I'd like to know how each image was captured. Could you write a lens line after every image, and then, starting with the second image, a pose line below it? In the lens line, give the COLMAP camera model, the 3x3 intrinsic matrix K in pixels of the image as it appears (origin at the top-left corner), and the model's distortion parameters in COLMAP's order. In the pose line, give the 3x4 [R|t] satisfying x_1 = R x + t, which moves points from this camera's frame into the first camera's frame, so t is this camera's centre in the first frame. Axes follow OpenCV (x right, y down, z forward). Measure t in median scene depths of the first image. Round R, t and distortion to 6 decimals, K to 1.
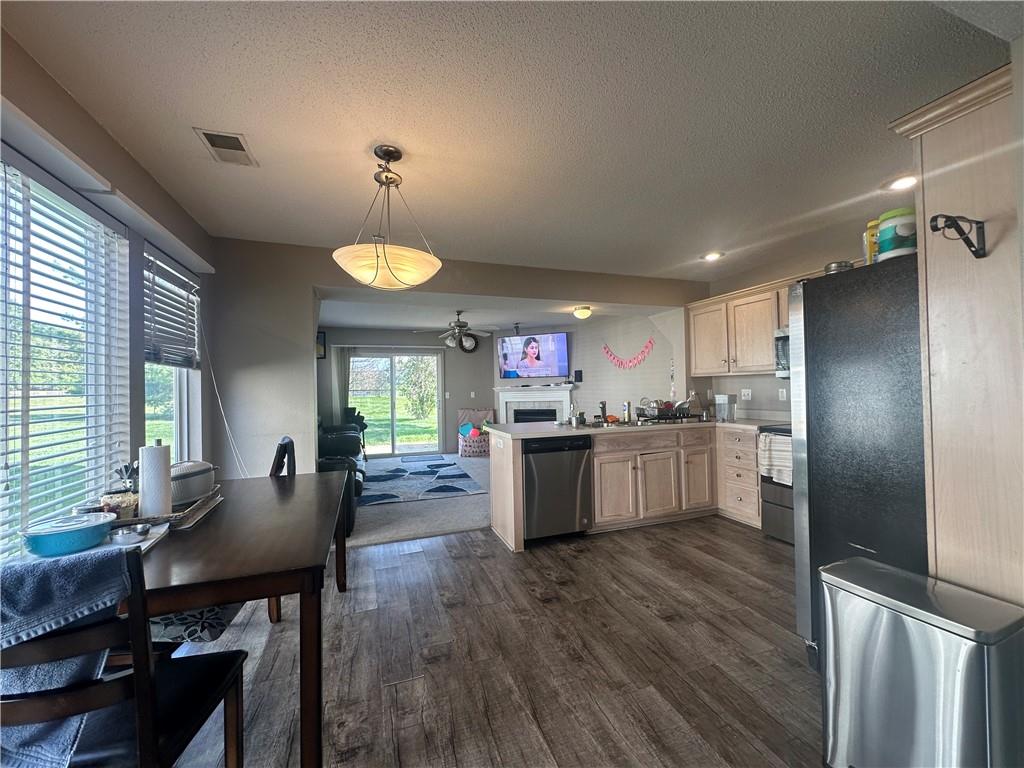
lens RADIAL K [[409.0, 0, 511.2], [0, 409.0, 383.3], [0, 0, 1]] dist [-0.001443, 0.000086]
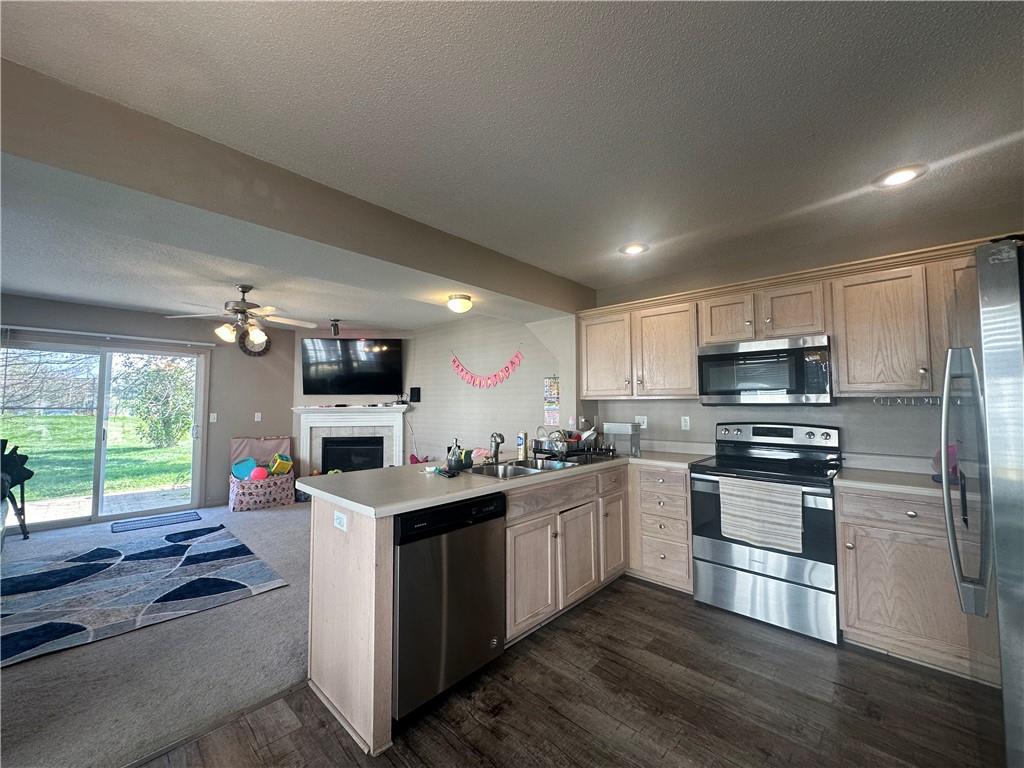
lens RADIAL K [[409.0, 0, 511.3], [0, 409.0, 384.1], [0, 0, 1]] dist [-0.001443, 0.000086]
pose [[0.887077, 0.042822, 0.459632, -0.068238], [-0.021573, 0.998446, -0.051386, -0.002432], [-0.461118, 0.035668, 0.886622, 0.378603]]
